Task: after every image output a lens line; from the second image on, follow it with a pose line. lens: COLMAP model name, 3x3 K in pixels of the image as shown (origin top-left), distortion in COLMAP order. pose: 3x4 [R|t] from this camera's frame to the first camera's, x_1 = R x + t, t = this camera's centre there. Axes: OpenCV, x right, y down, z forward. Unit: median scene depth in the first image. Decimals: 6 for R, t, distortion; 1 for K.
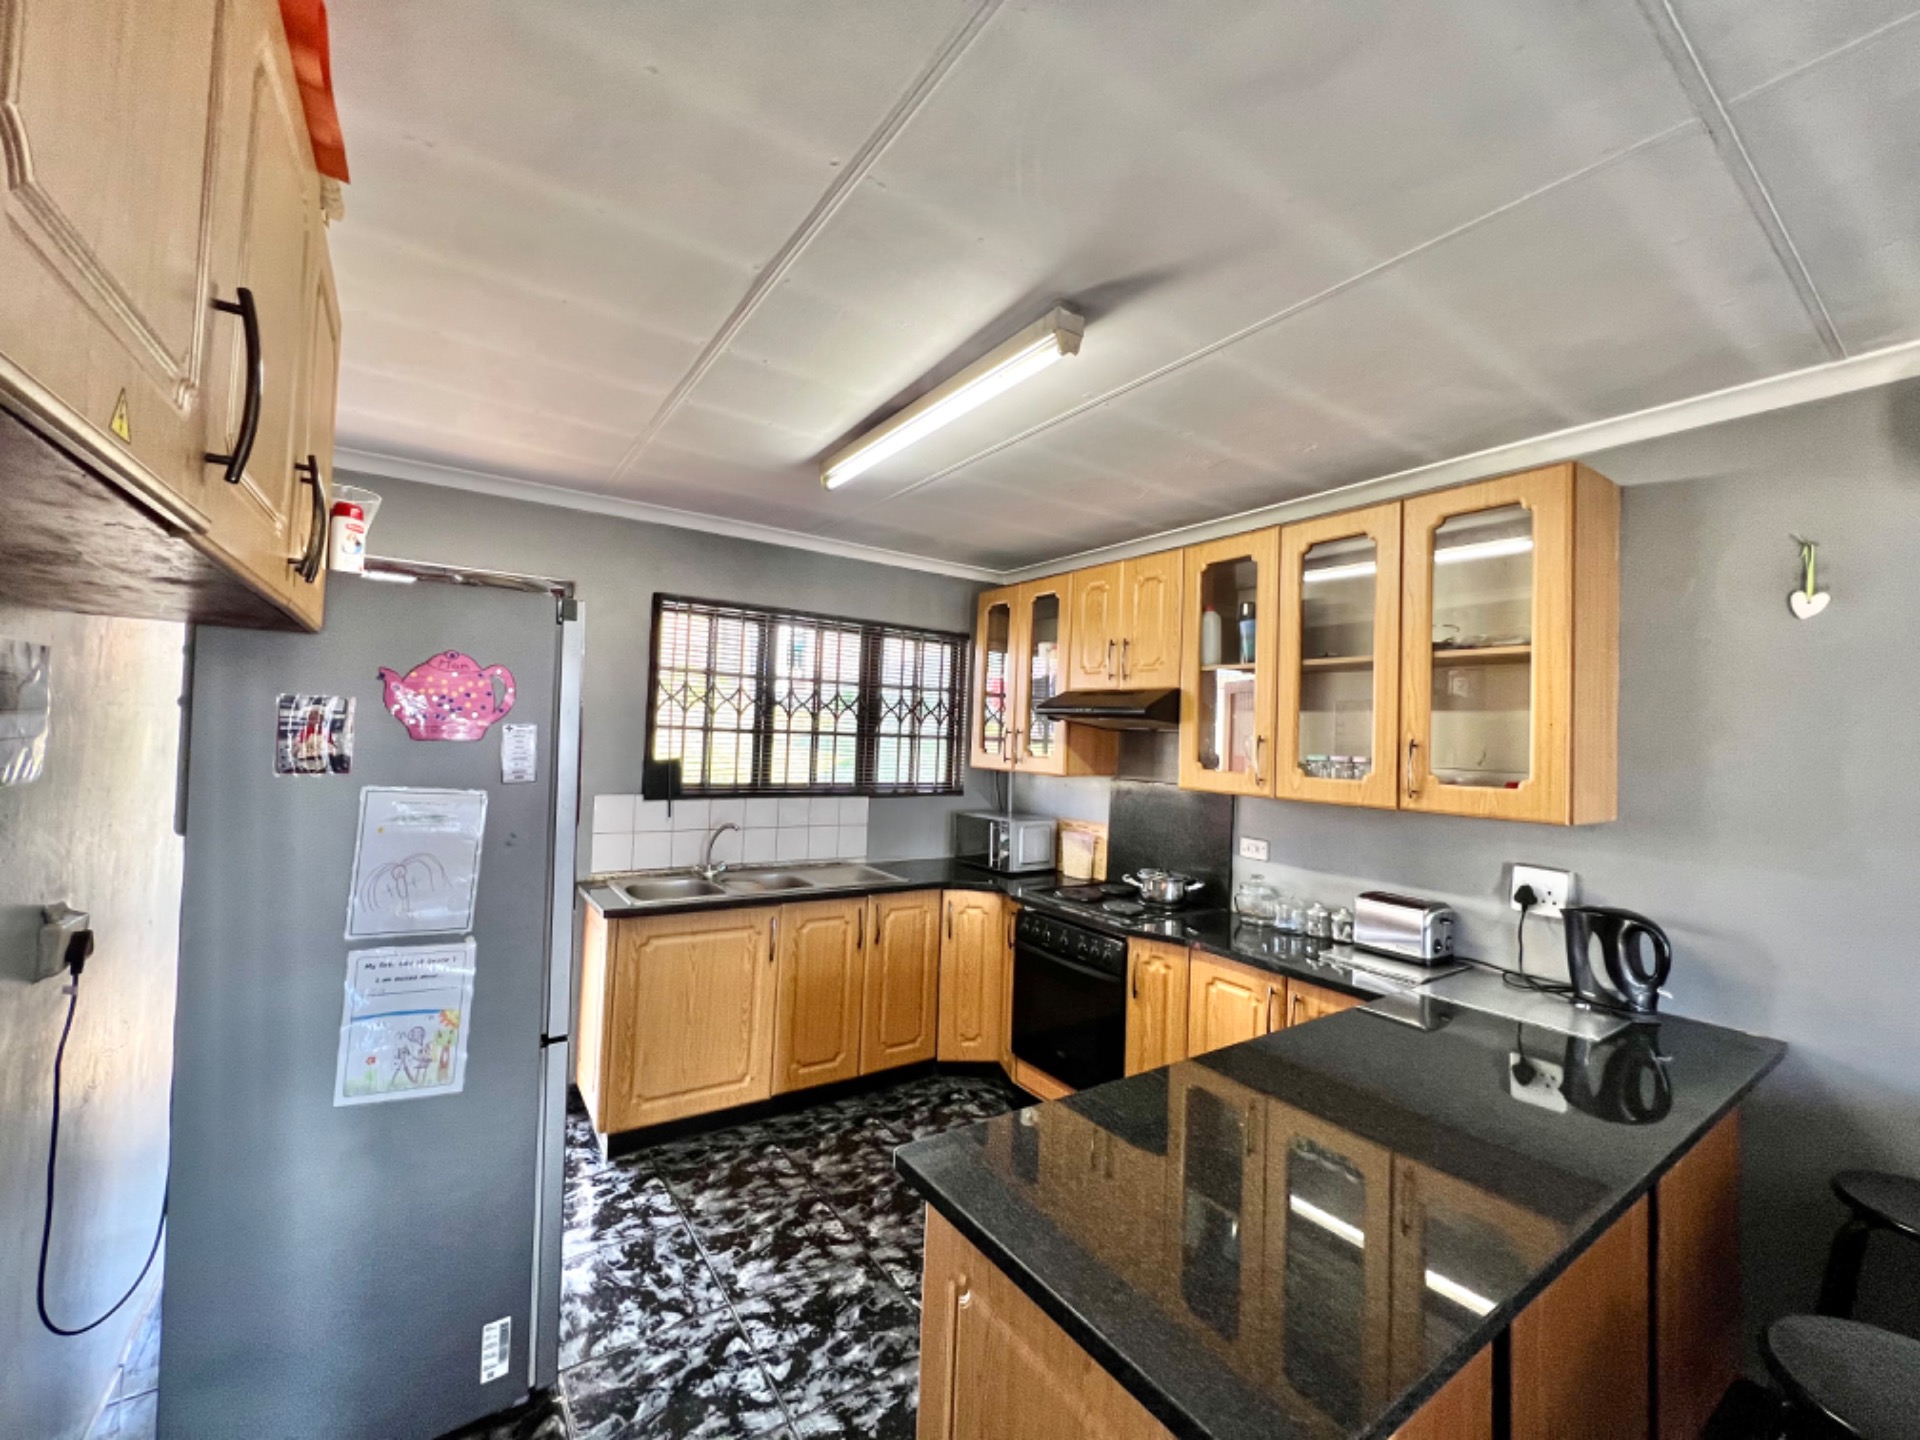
lens RADIAL K [[769.1, 0, 953.6], [0, 769.1, 712.1], [0, 0, 1]] dist [0.003811, 0.000242]
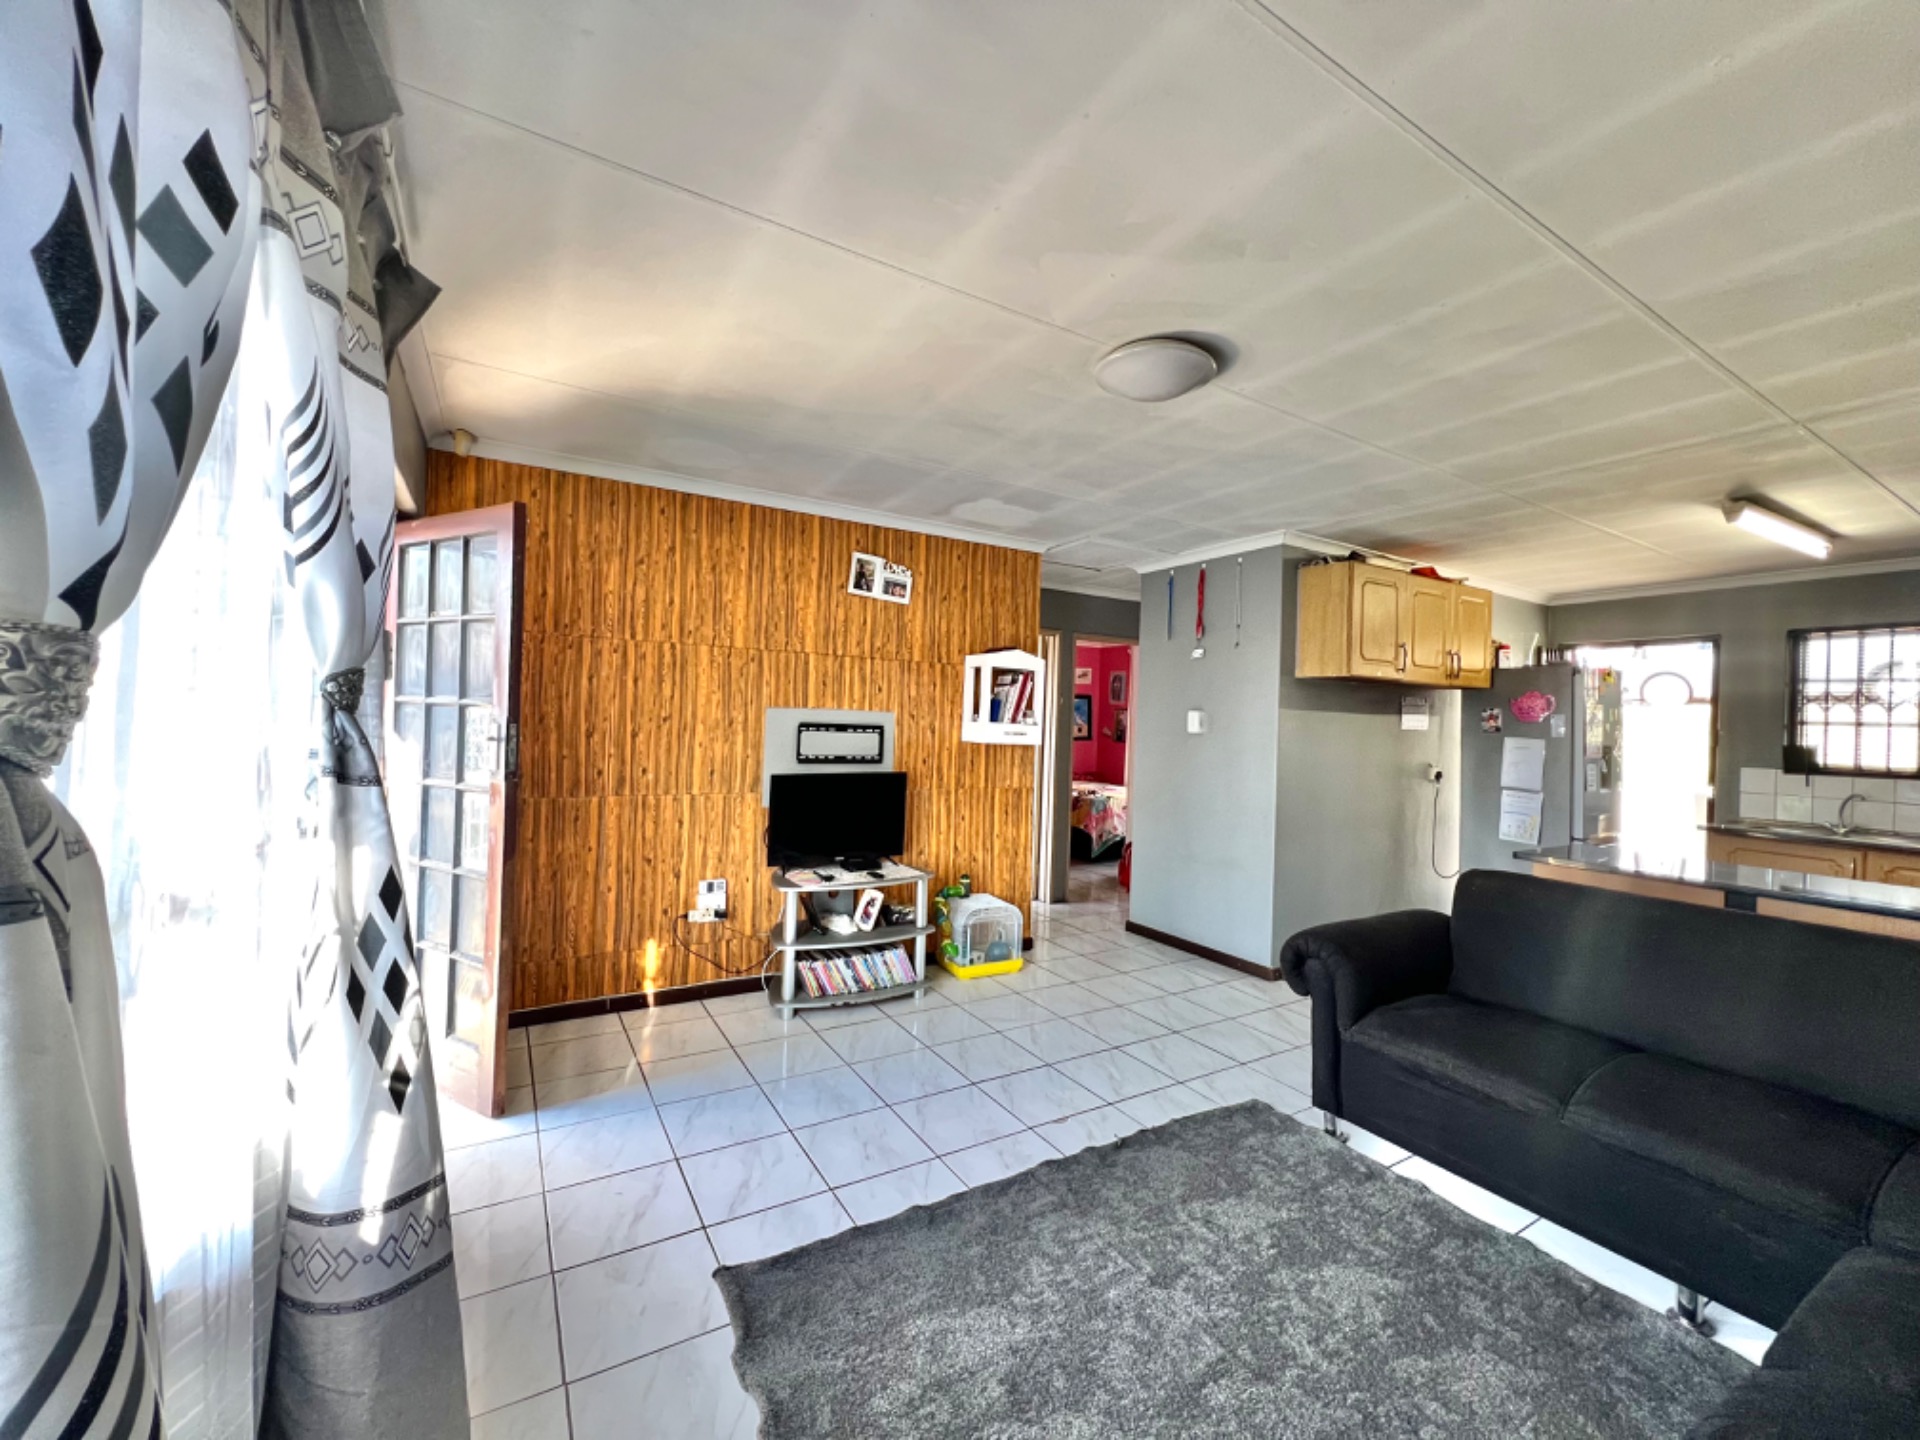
lens RADIAL K [[769.1, 0, 954.3], [0, 769.1, 726.5], [0, 0, 1]] dist [0.003811, 0.000242]
pose [[-0.070164, -0.031148, -0.997049, 1.960370], [-0.005537, 0.999509, -0.030835, 0.126393], [0.997520, 0.003357, -0.070302, -0.786830]]
